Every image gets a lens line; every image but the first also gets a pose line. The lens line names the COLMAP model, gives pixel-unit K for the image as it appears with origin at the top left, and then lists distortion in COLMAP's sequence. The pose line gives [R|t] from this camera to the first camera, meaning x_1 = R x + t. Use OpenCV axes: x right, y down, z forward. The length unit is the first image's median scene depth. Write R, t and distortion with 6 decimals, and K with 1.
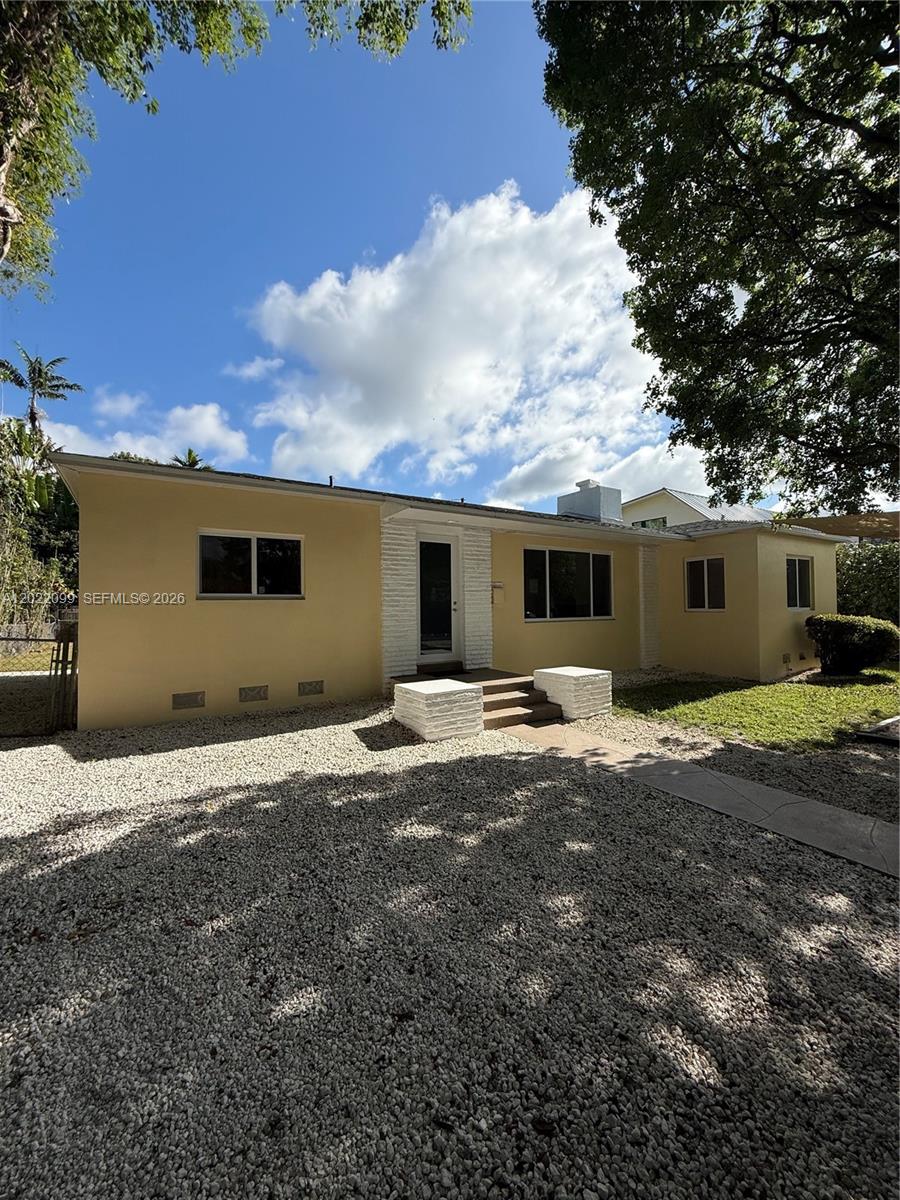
lens RADIAL K [[480.8, 0, 445.9], [0, 480.8, 592.7], [0, 0, 1]] dist [0.000425, 0.000041]
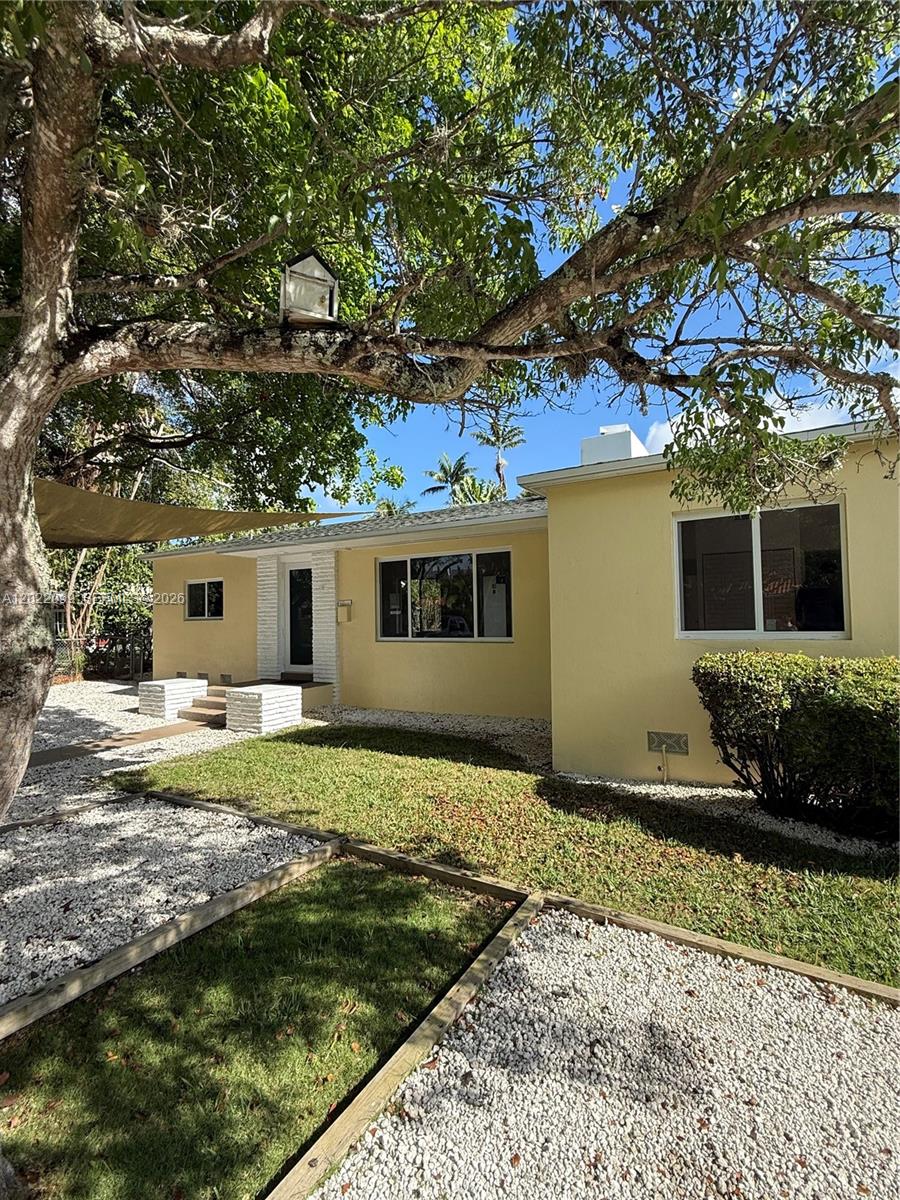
lens RADIAL K [[554.8, 0, 450.0], [0, 554.8, 600.0], [0, 0, 1]] dist [0.001004, -0.000430]
pose [[0.448089, -0.027949, -0.893552, 1.435324], [0.041788, 0.999073, -0.010294, -0.001926], [0.893012, -0.032727, 0.448842, 0.773461]]
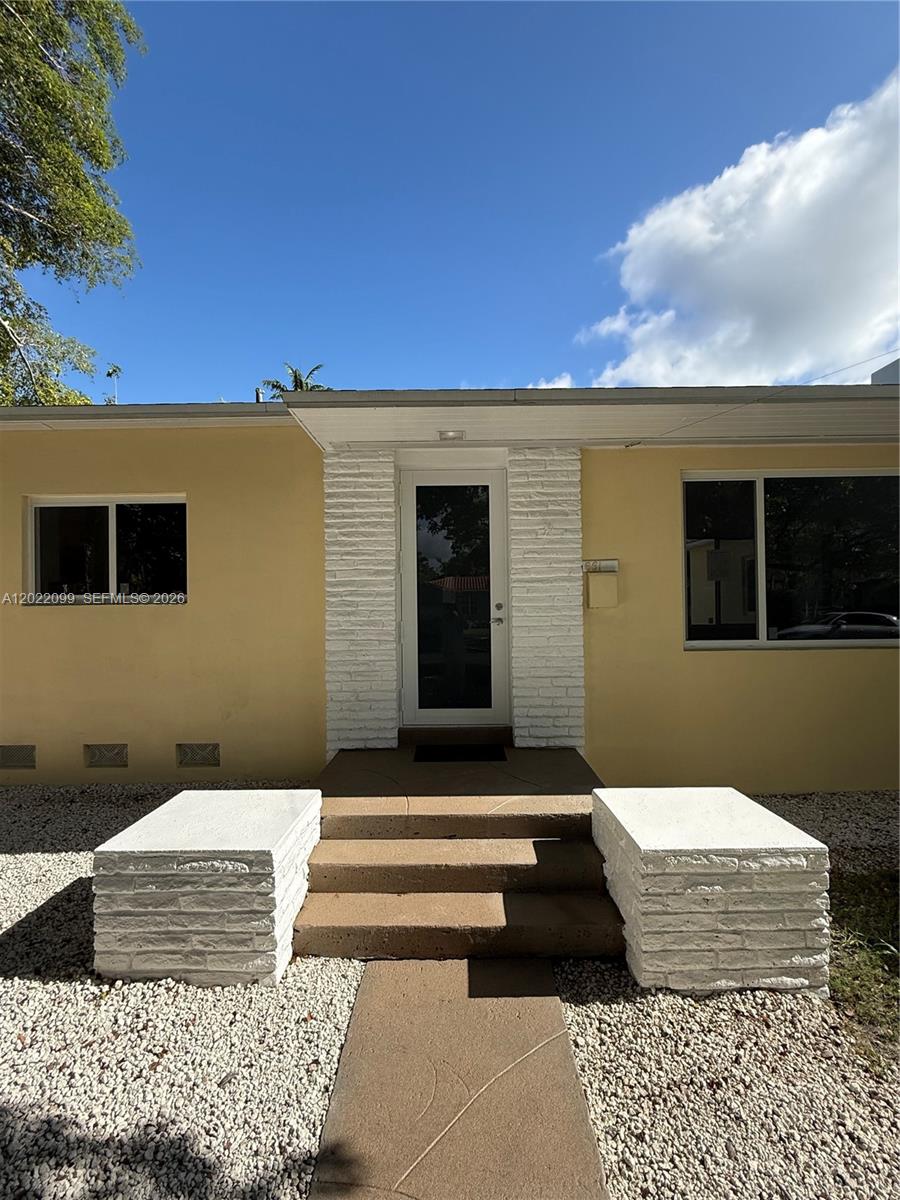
lens RADIAL K [[554.8, 0, 450.0], [0, 554.8, 600.0], [0, 0, 1]] dist [0.001004, -0.000430]
pose [[0.835655, -0.006717, -0.549213, 0.310374], [0.019358, 0.999664, 0.017228, 0.004389], [0.548913, -0.025028, 0.835505, 0.549989]]
